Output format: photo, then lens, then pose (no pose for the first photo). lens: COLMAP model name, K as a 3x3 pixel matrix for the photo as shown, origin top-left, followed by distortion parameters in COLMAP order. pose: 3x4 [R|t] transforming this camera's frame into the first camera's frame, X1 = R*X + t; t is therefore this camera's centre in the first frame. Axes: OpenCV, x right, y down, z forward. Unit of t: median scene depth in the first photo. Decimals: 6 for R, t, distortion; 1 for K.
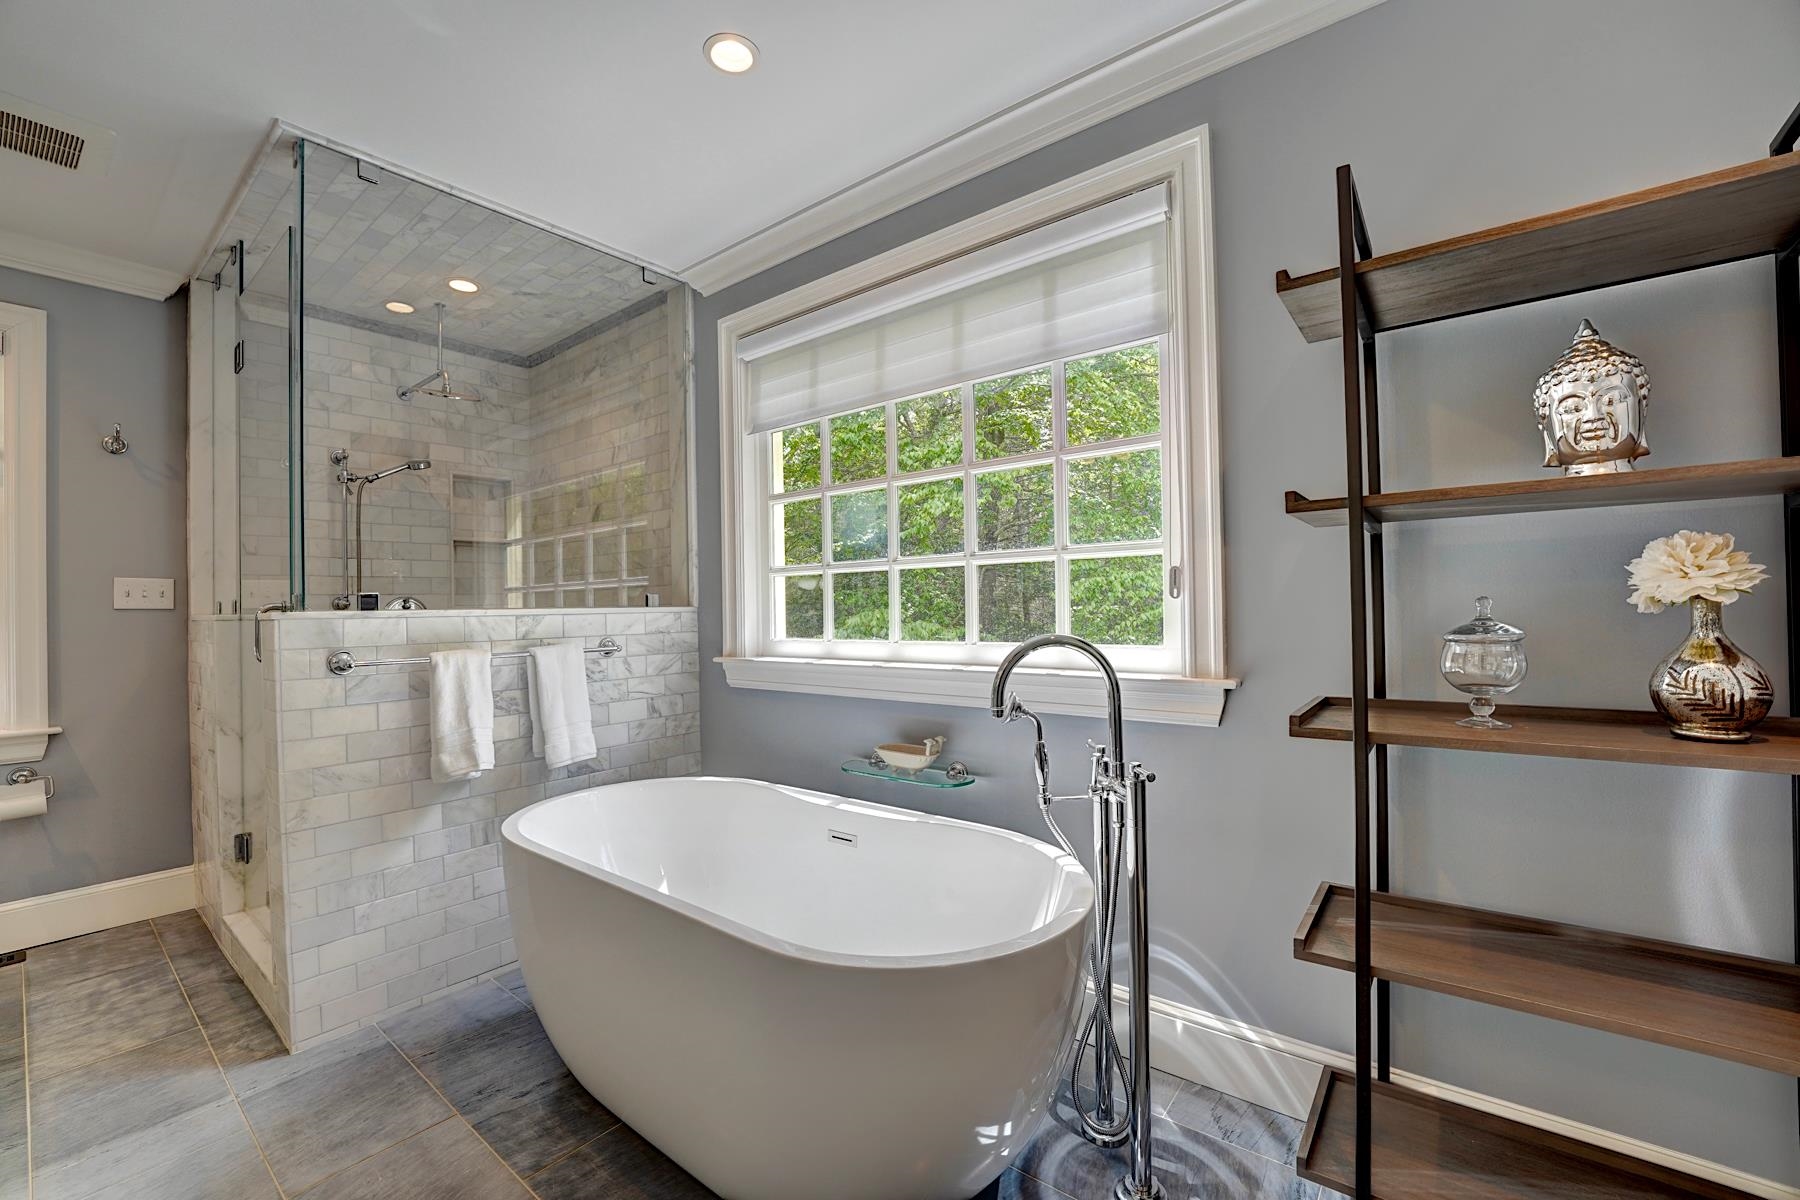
lens RADIAL K [[731.9, 0, 902.3], [0, 731.9, 599.9], [0, 0, 1]] dist [-0.026814, 0.002799]
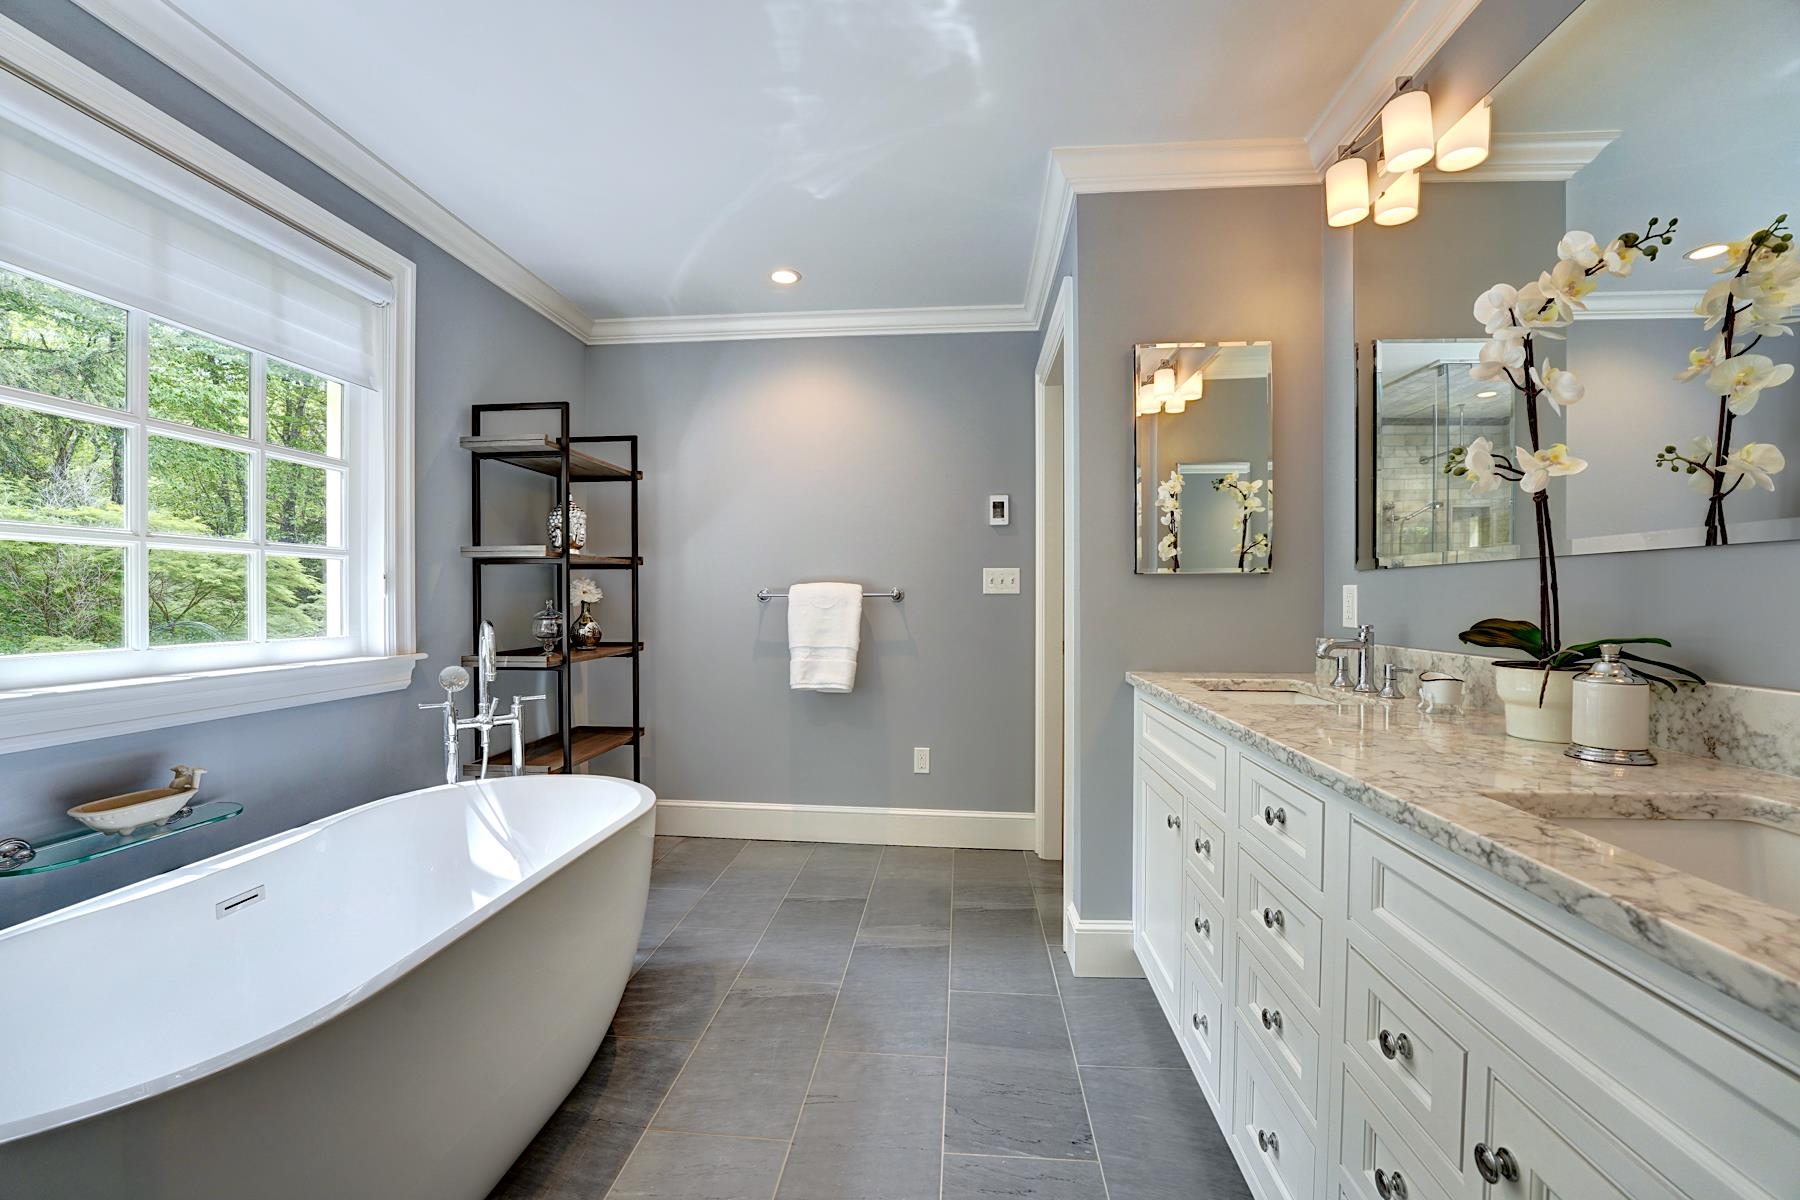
lens RADIAL K [[731.9, 0, 899.6], [0, 731.9, 603.0], [0, 0, 1]] dist [-0.026814, 0.002799]
pose [[-0.538063, 0.005295, 0.842888, -1.144183], [-0.003064, 0.999961, -0.008238, 0.014243], [-0.842899, -0.007015, -0.538026, 0.848113]]
